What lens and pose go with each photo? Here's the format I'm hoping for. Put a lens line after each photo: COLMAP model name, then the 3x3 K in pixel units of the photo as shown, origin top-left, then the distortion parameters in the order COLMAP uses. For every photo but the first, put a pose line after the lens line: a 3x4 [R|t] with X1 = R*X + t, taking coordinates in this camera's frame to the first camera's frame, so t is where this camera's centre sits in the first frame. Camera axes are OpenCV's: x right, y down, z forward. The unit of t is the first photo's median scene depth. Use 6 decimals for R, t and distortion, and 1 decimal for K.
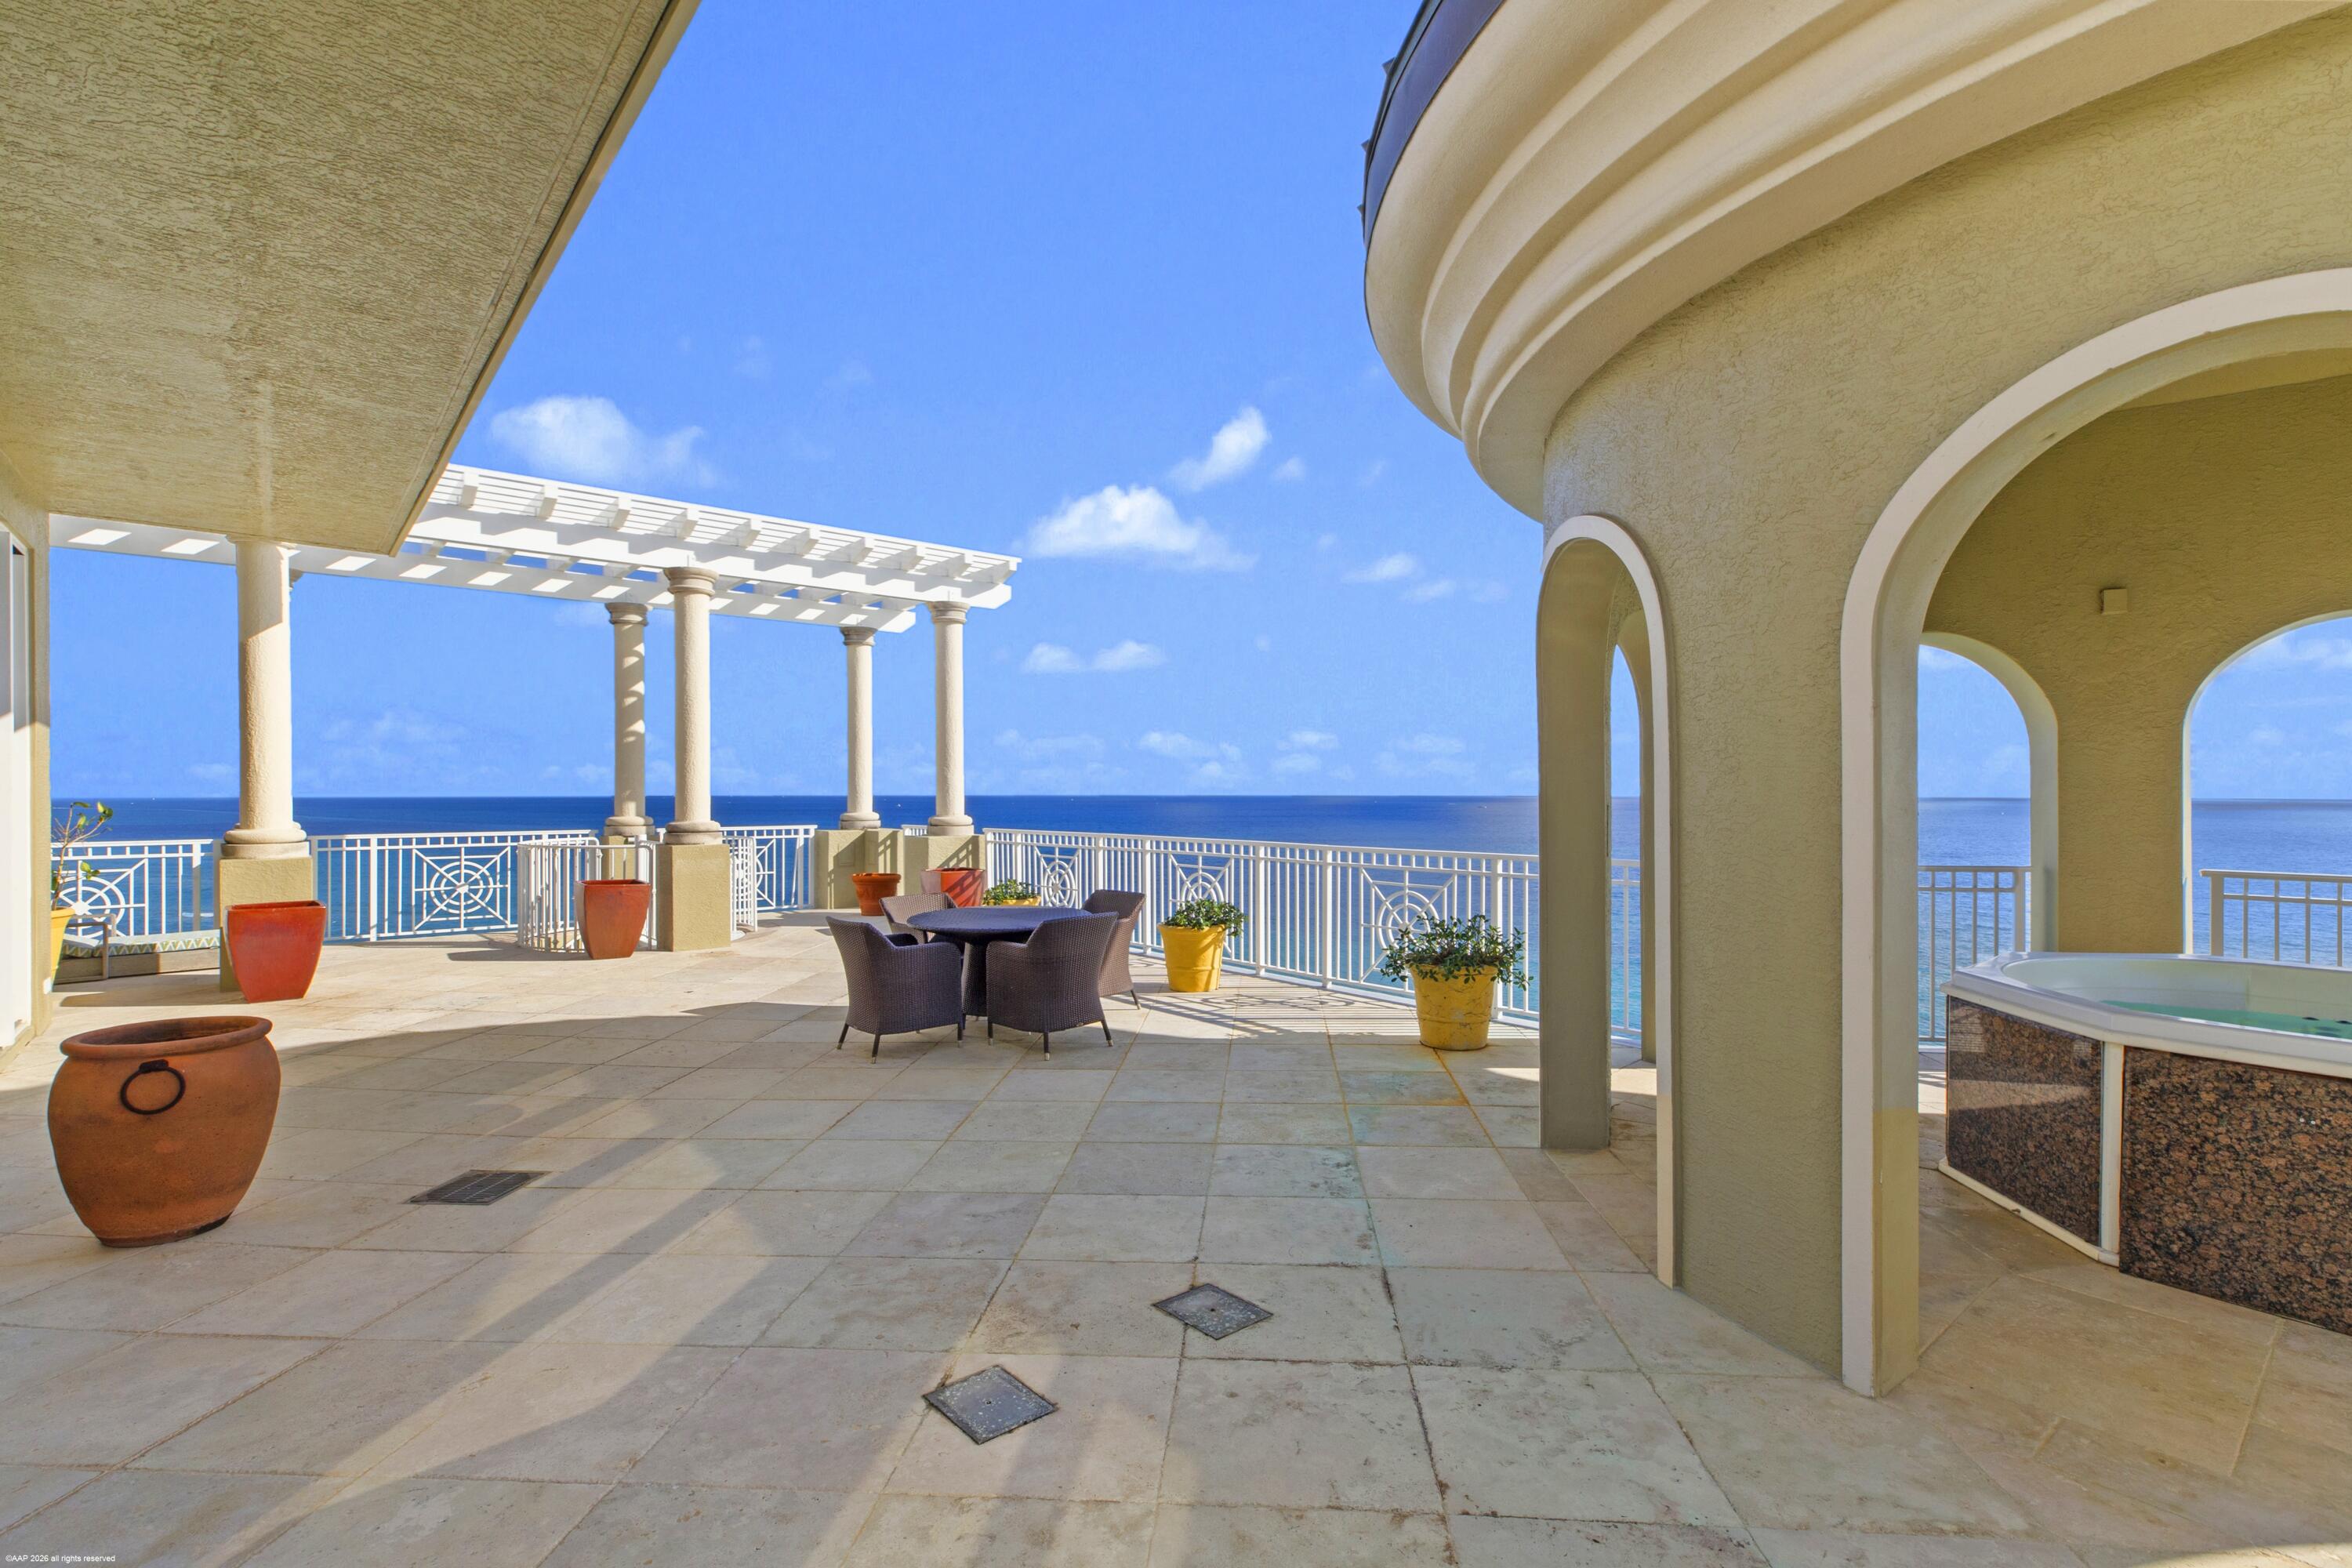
lens RADIAL K [[1073.4, 0, 1176.0], [0, 1073.4, 784.0], [0, 0, 1]] dist [0.001093, -0.000003]
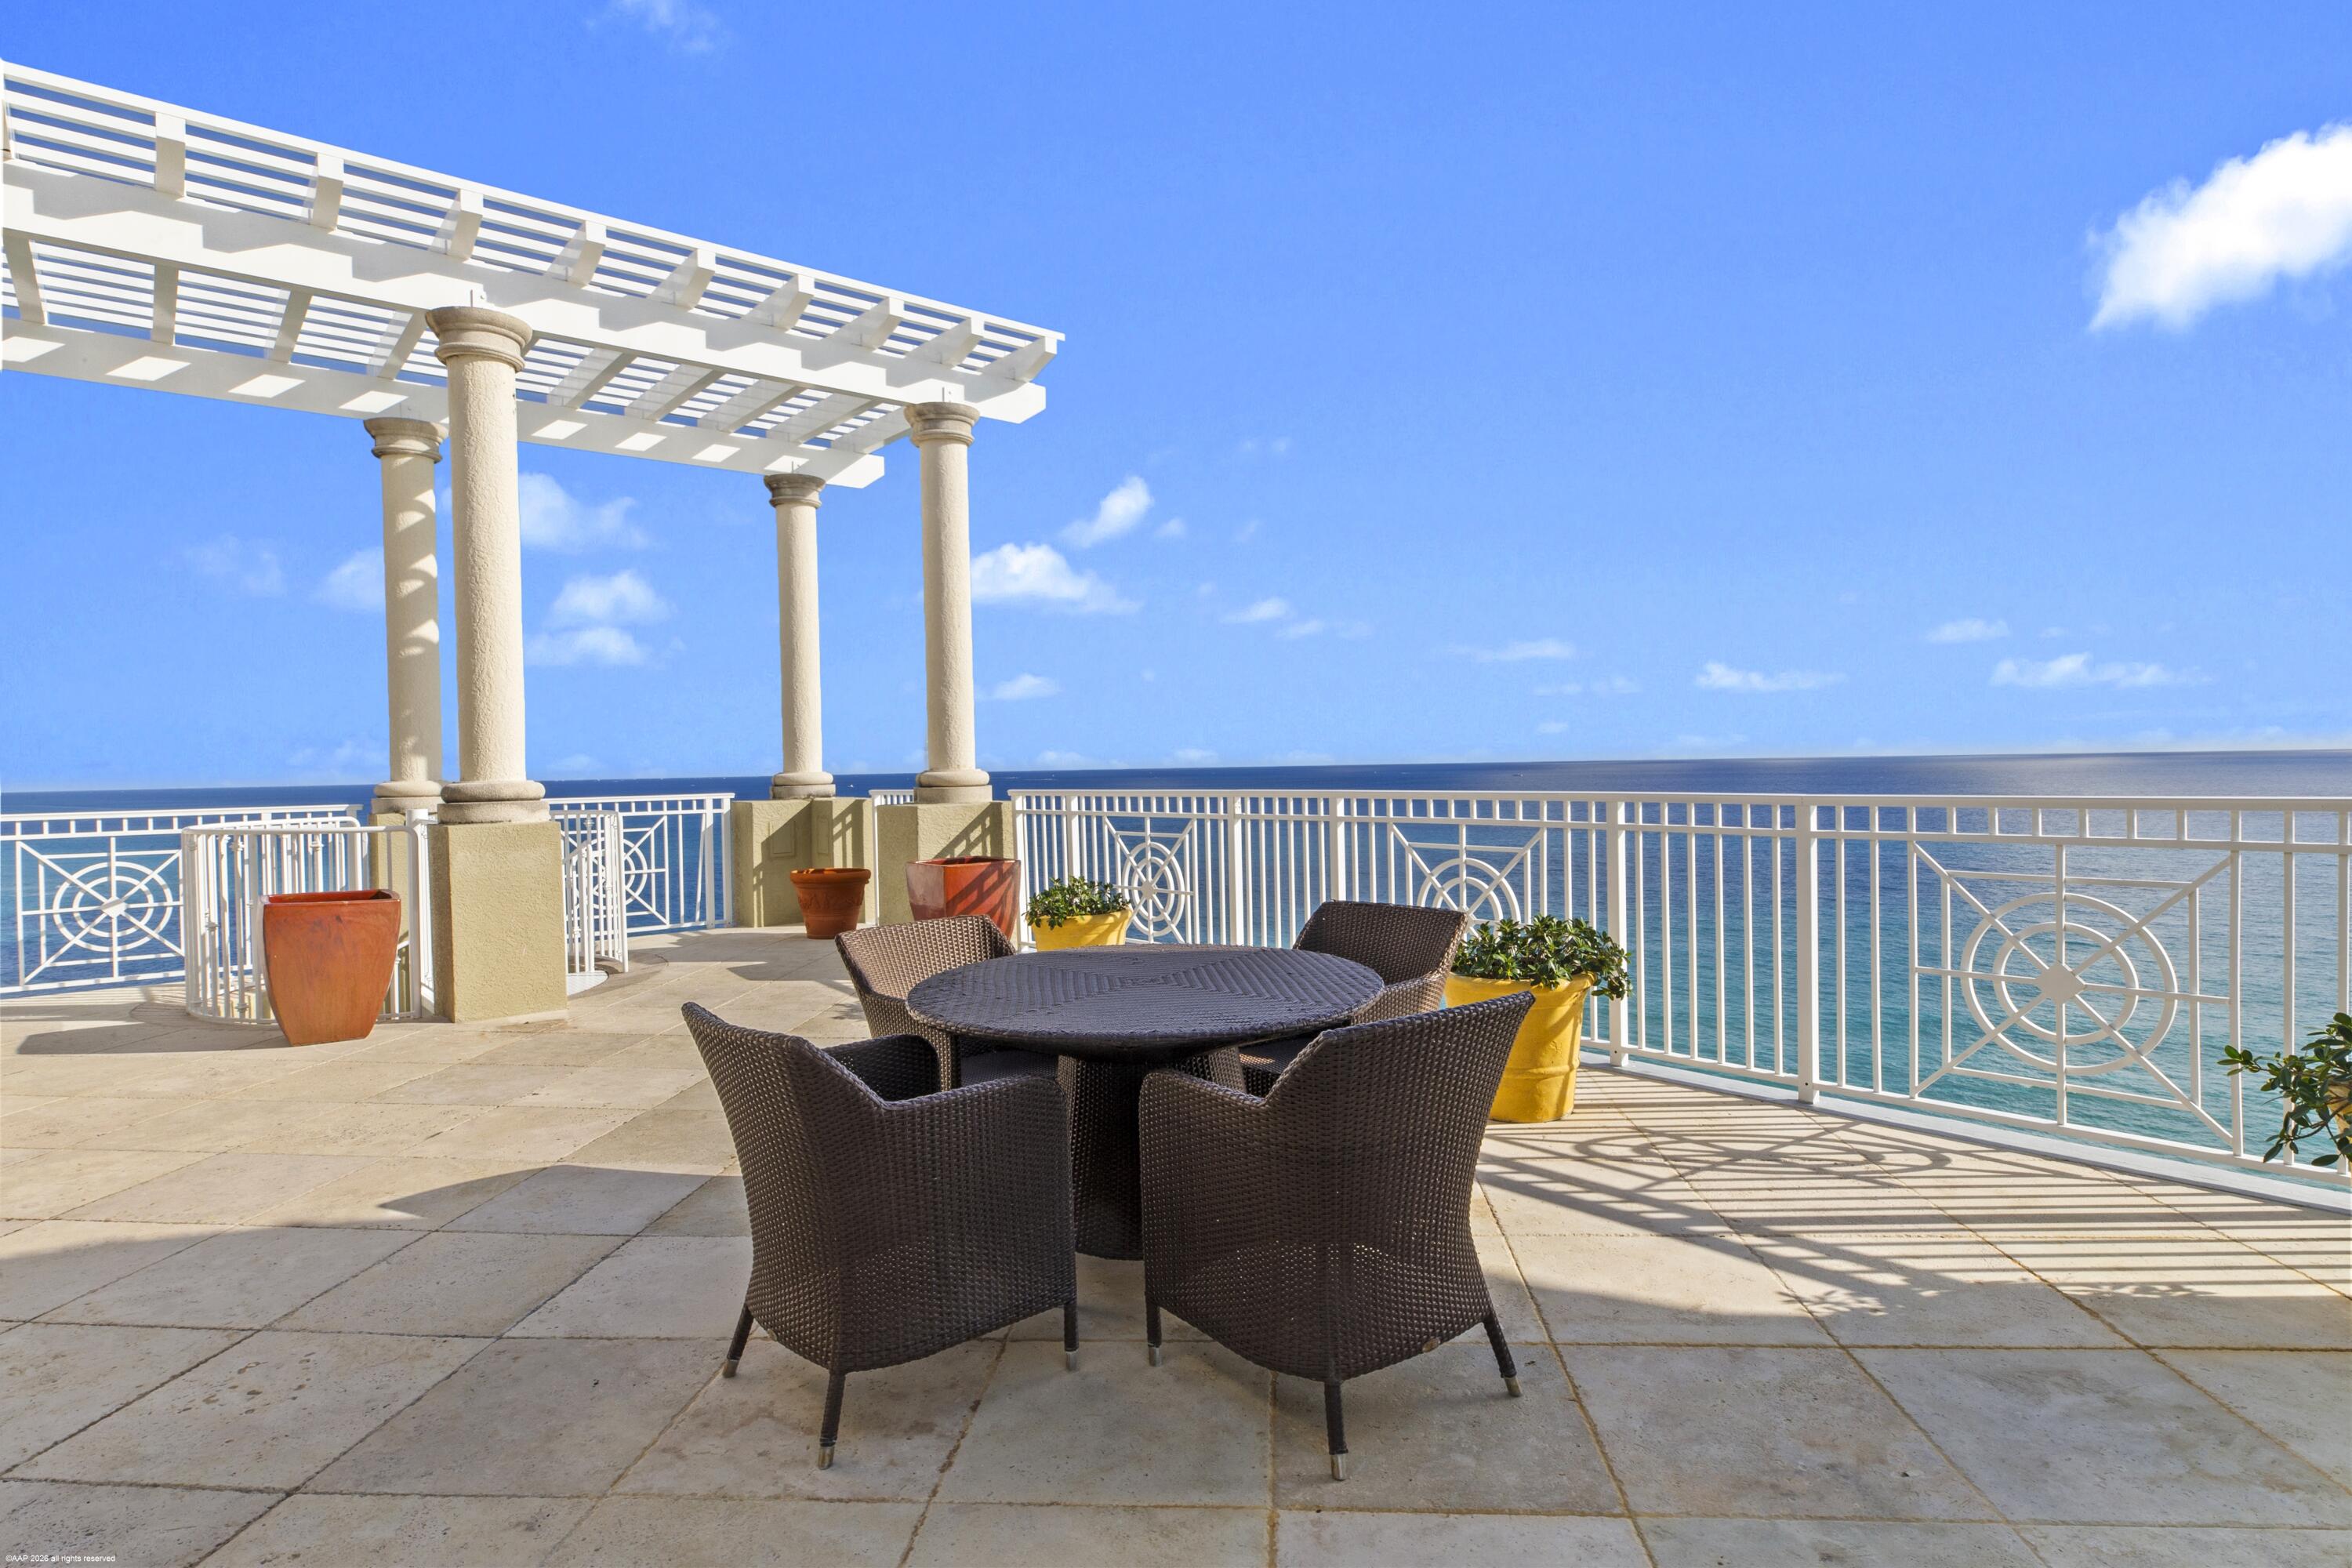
lens RADIAL K [[1249.5, 0, 1172.6], [0, 1249.5, 762.3], [0, 0, 1]] dist [-0.002734, 0.000010]
pose [[0.999824, -0.018254, -0.004305, -0.086960], [0.018279, 0.999815, 0.005913, 0.023883], [0.004196, -0.005991, 0.999973, 0.314926]]
